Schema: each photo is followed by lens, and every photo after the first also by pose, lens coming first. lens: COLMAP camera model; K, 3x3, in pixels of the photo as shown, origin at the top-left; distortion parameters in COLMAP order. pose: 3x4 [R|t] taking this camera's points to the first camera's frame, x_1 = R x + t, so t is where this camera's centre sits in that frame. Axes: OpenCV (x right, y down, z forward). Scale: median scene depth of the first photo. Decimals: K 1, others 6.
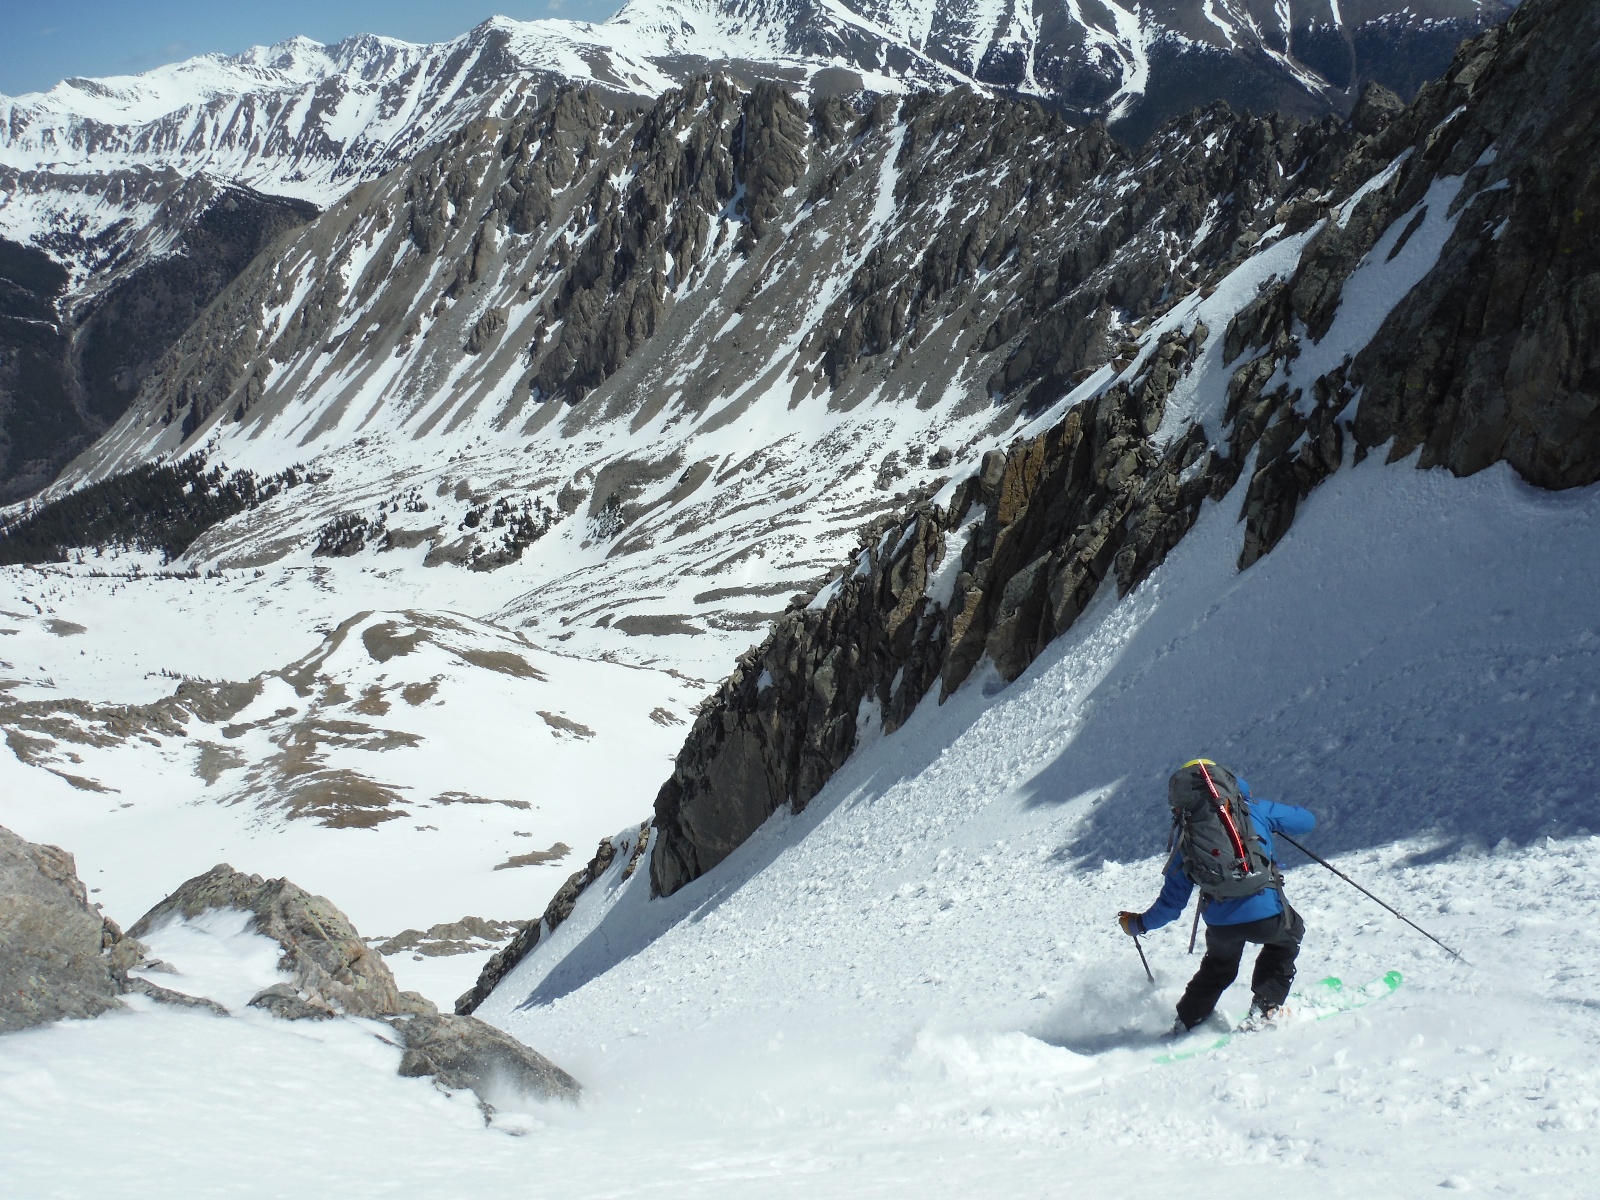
lens RADIAL K [[1397.4, 0, 803.9], [0, 1397.4, 580.1], [0, 0, 1]] dist [-0.063483, 0.051307]
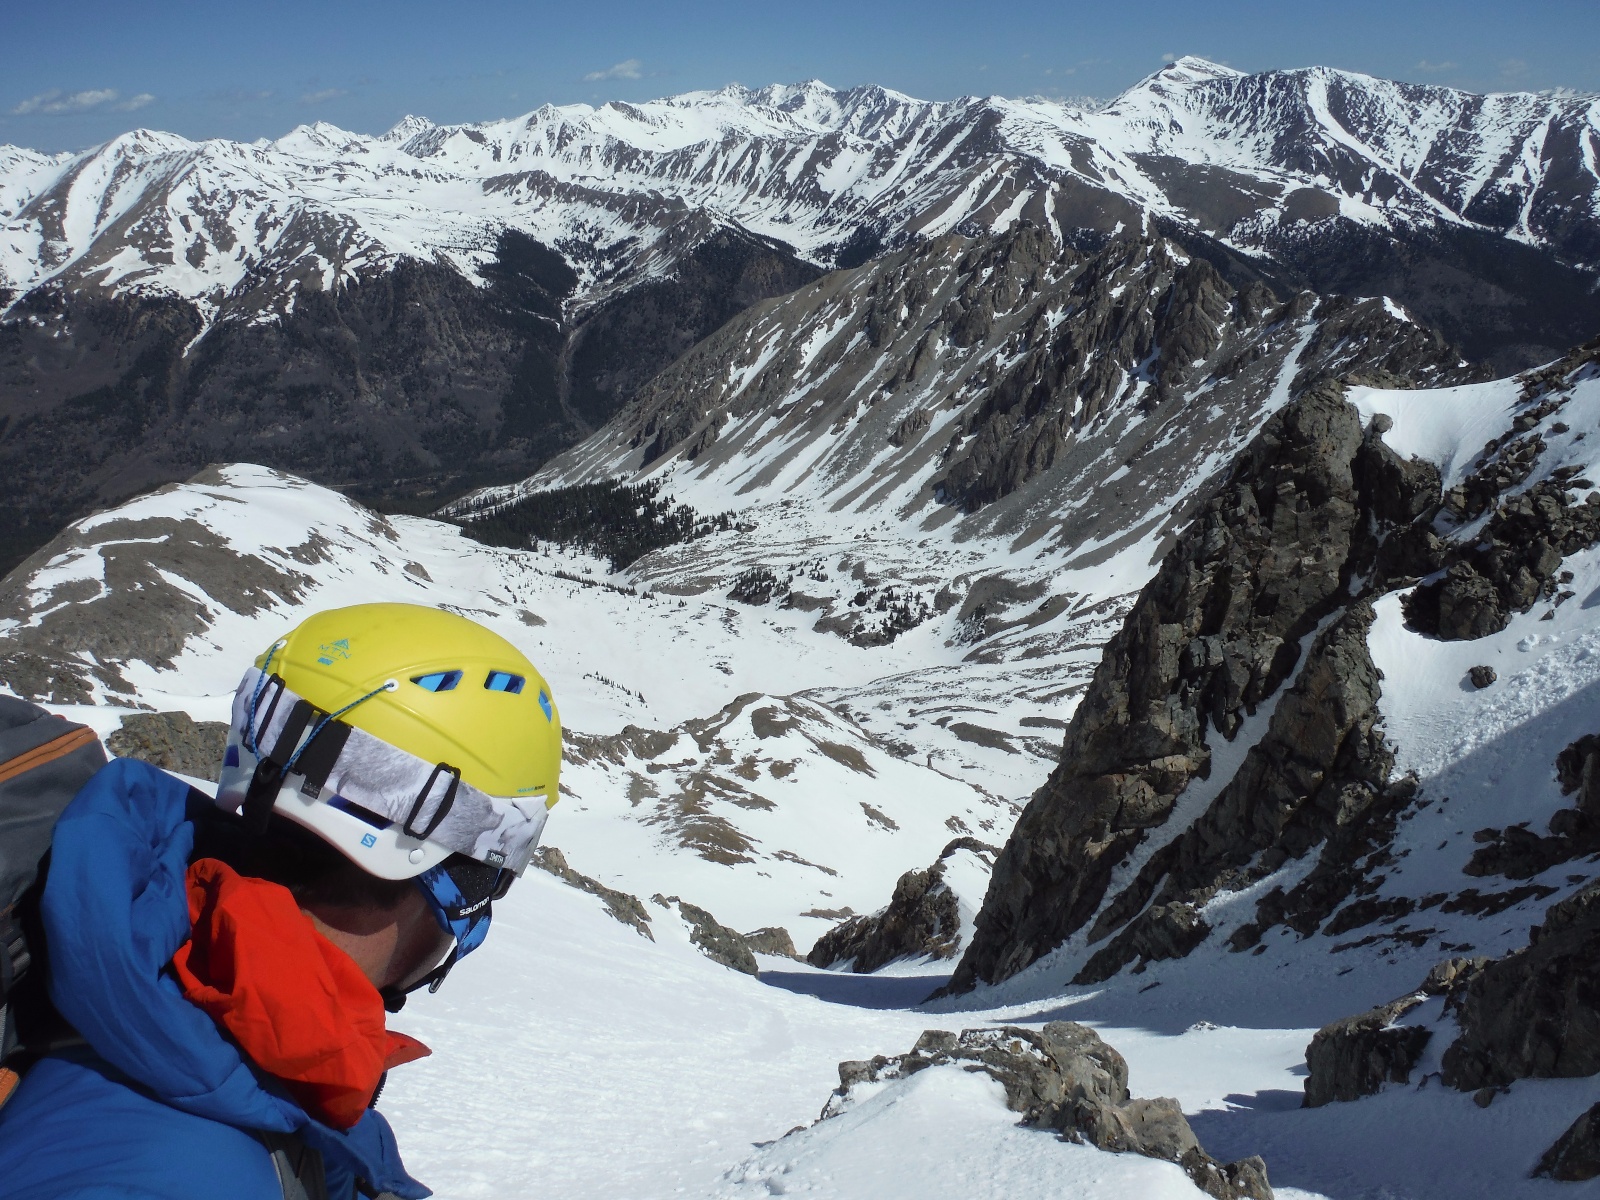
lens RADIAL K [[1342.4, 0, 795.8], [0, 1342.4, 592.4], [0, 0, 1]] dist [-0.069432, 0.047856]
pose [[0.937957, 0.203986, -0.280406, 0.024931], [-0.214377, 0.976729, -0.006550, -0.028393], [0.272544, 0.066256, 0.959859, -0.096013]]
